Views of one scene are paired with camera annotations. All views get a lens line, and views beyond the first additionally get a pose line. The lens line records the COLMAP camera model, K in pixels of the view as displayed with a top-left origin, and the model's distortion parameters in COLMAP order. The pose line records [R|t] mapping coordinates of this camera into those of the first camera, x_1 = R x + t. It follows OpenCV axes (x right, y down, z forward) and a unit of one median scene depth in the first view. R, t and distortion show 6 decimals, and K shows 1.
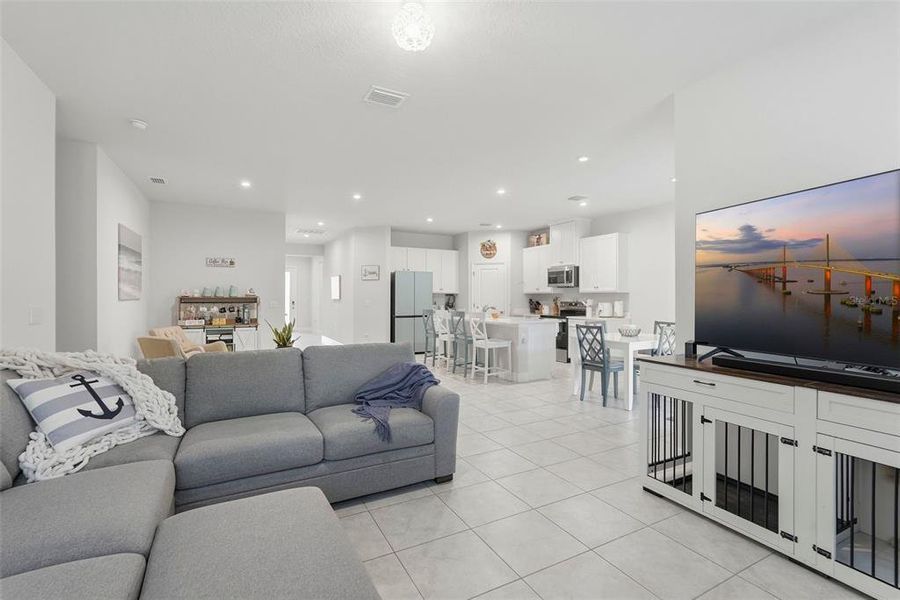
lens RADIAL K [[412.0, 0, 449.3], [0, 412.0, 297.3], [0, 0, 1]] dist [0.001523, 0.000990]
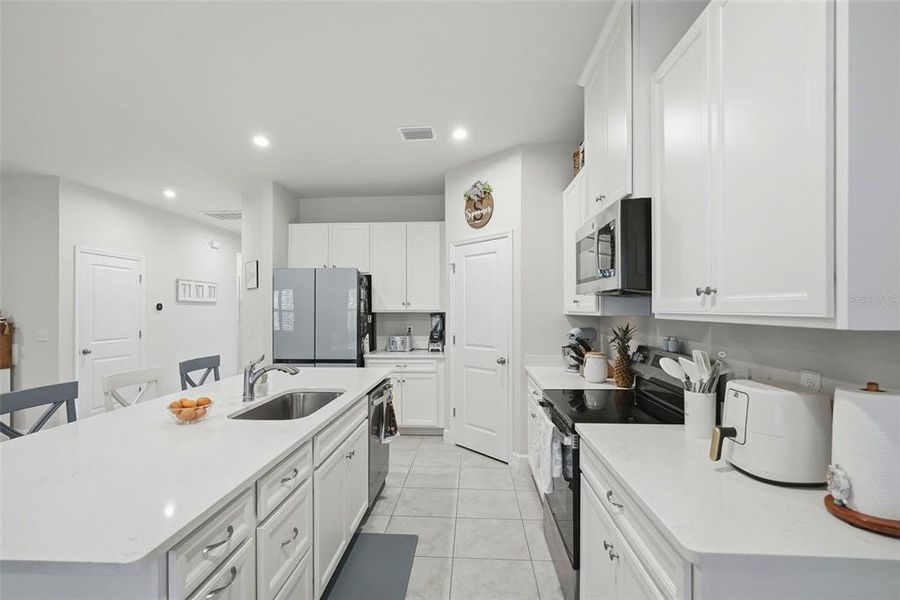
lens RADIAL K [[412.0, 0, 449.3], [0, 412.0, 306.4], [0, 0, 1]] dist [0.001523, 0.000990]
pose [[0.849432, -0.005554, -0.527668, 0.303927], [0.005133, 0.999984, -0.002263, -0.016414], [0.527672, -0.000786, 0.849448, 0.674286]]
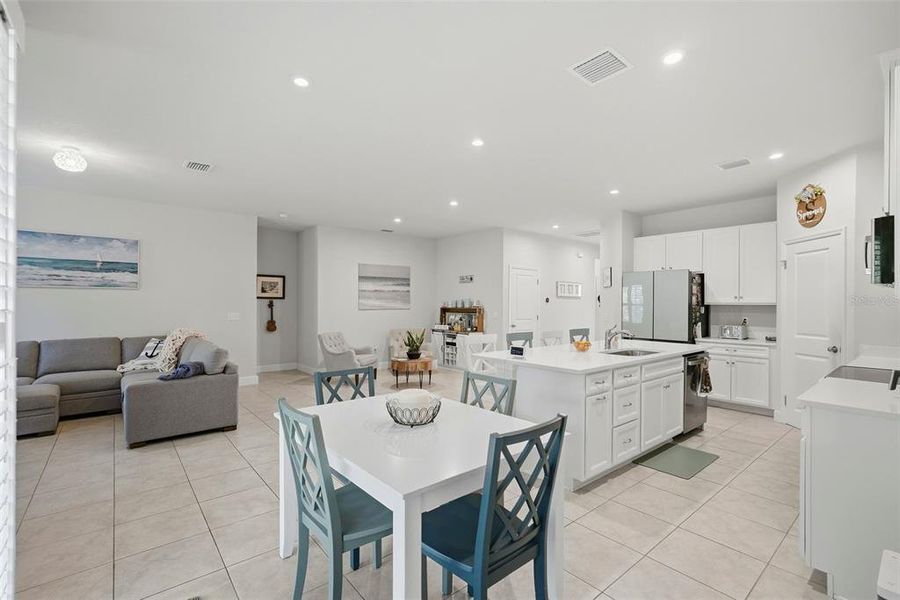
lens RADIAL K [[412.0, 0, 448.3], [0, 412.0, 303.2], [0, 0, 1]] dist [0.001523, 0.000990]
pose [[0.206483, -0.000062, -0.978450, 0.480192], [-0.002634, 0.999996, -0.000619, -0.011070], [0.978447, 0.002705, 0.206482, 0.554231]]
